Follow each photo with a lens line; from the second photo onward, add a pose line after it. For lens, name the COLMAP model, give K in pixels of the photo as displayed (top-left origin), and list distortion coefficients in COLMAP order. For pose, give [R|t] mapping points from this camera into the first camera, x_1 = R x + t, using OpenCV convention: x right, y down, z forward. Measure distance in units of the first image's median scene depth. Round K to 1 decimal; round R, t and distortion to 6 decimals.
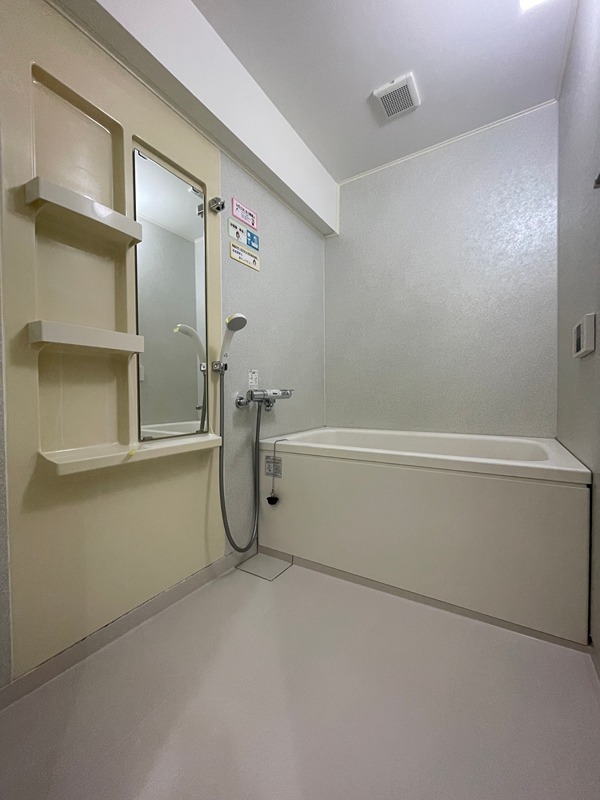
lens RADIAL K [[321.3, 0, 304.0], [0, 321.3, 401.4], [0, 0, 1]] dist [-0.002861, -0.001108]
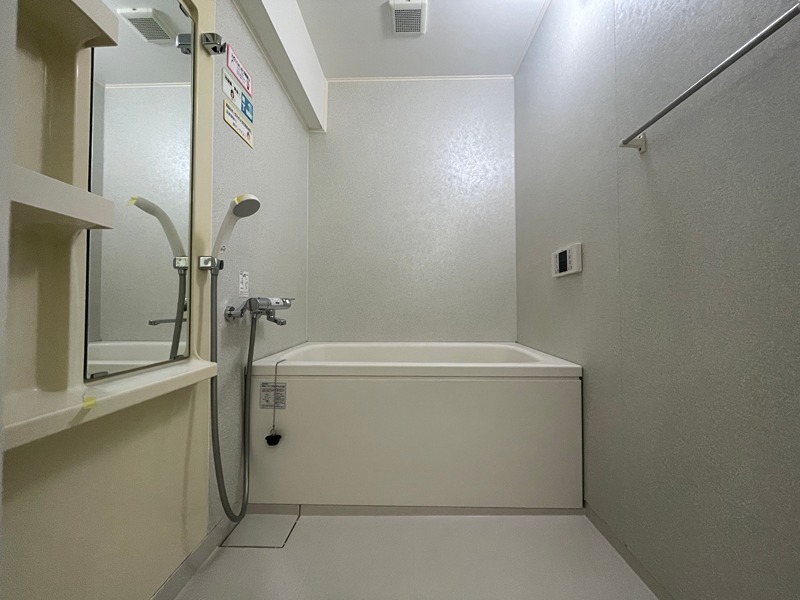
lens RADIAL K [[321.3, 0, 399.6], [0, 321.3, 299.0], [0, 0, 1]] dist [-0.002861, -0.001108]
pose [[0.863042, 0.018902, 0.504778, -0.233515], [0.004599, 0.998964, -0.045270, 0.003591], [-0.505111, 0.041391, 0.862061, 0.159519]]
